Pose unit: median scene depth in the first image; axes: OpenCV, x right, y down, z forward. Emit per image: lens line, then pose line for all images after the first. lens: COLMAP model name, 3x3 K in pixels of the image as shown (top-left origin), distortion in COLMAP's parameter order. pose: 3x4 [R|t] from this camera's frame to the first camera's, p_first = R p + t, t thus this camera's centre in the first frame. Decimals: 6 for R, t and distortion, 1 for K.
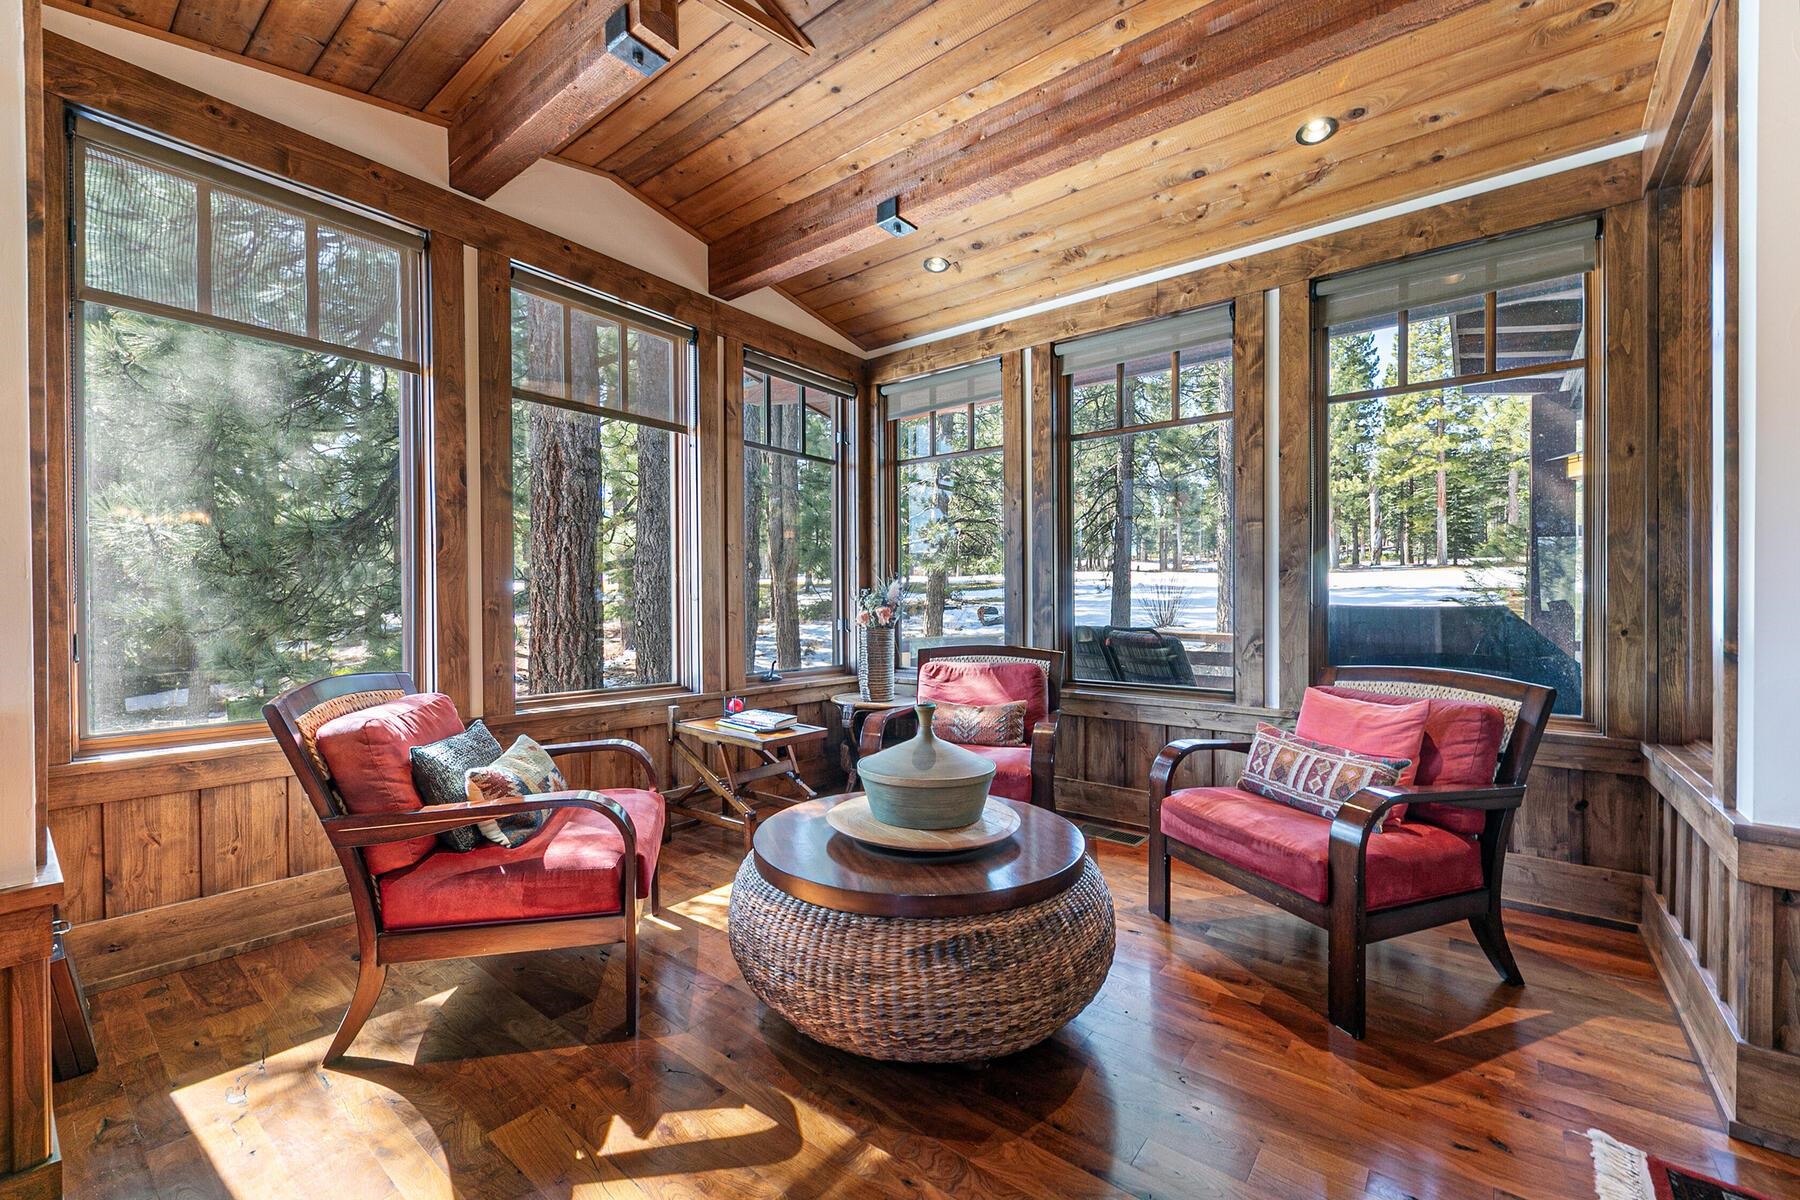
lens RADIAL K [[735.5, 0, 902.7], [0, 735.5, 617.6], [0, 0, 1]] dist [0.002425, 0.000053]
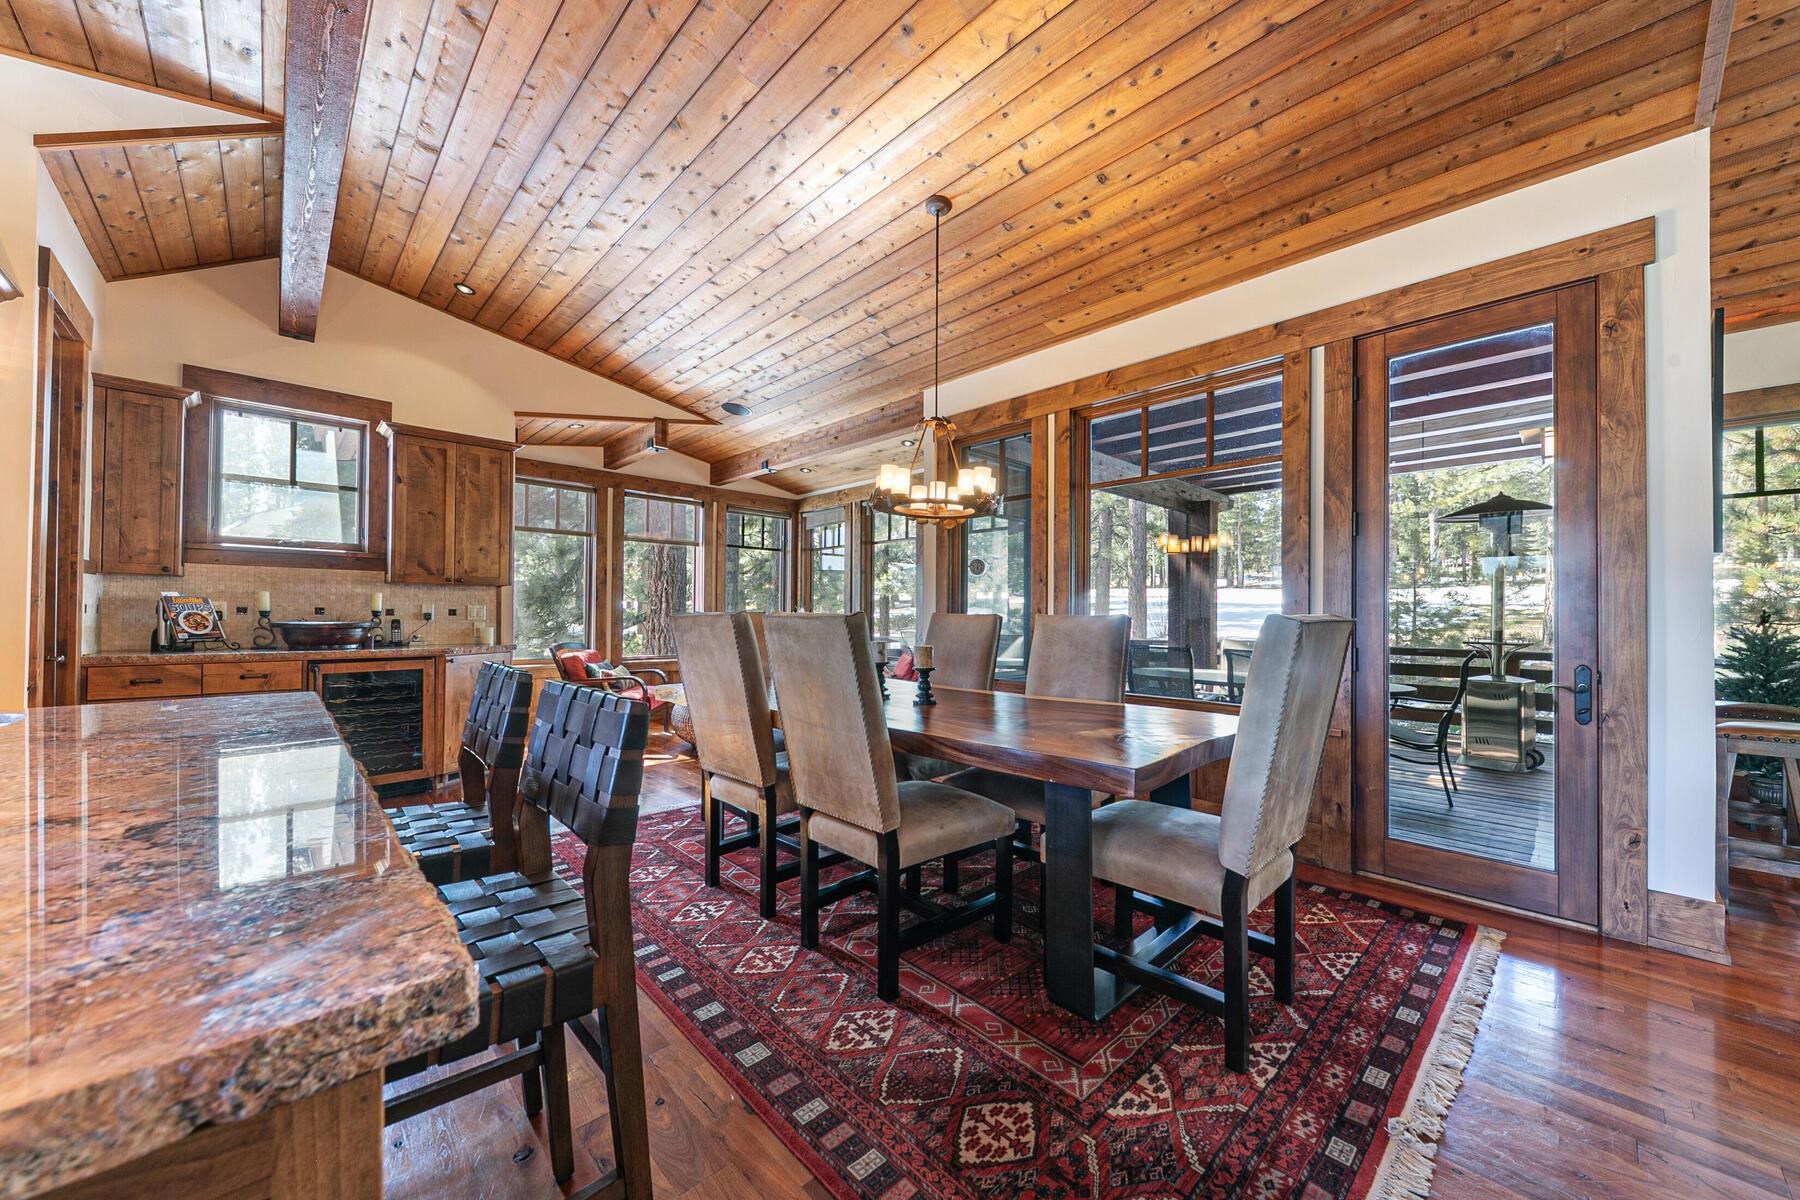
lens RADIAL K [[656.3, 0, 908.4], [0, 656.3, 604.8], [0, 0, 1]] dist [0.001777, -0.000031]
pose [[0.991337, 0.001130, -0.131335, 0.659364], [-0.005955, 0.999321, -0.036347, 0.006199], [0.131205, 0.036815, 0.990671, -0.994204]]
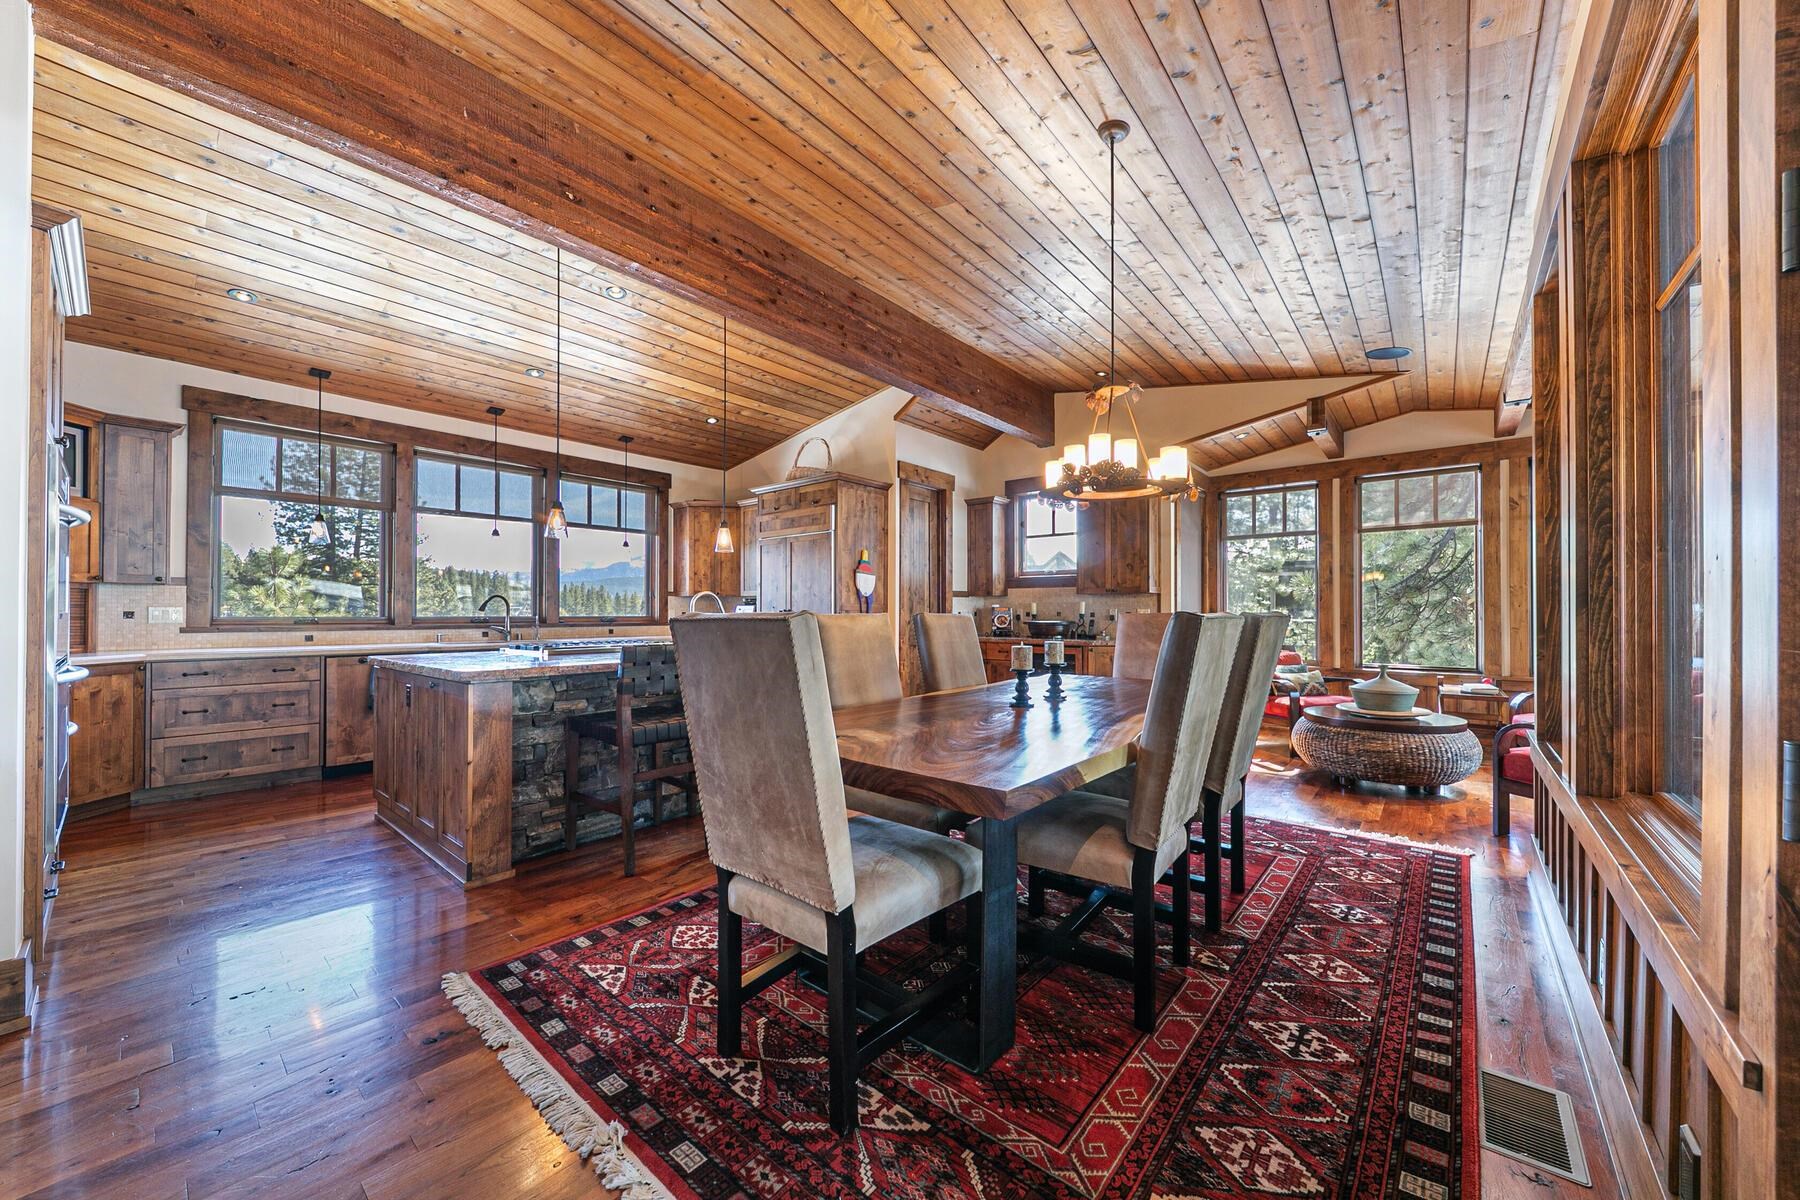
lens RADIAL K [[656.3, 0, 906.7], [0, 656.3, 607.9], [0, 0, 1]] dist [0.001777, -0.000031]
pose [[-0.024272, -0.013903, -0.999609, 1.331365], [-0.019404, 0.999721, -0.013433, -0.004464], [0.999517, 0.019070, -0.024535, -0.333862]]
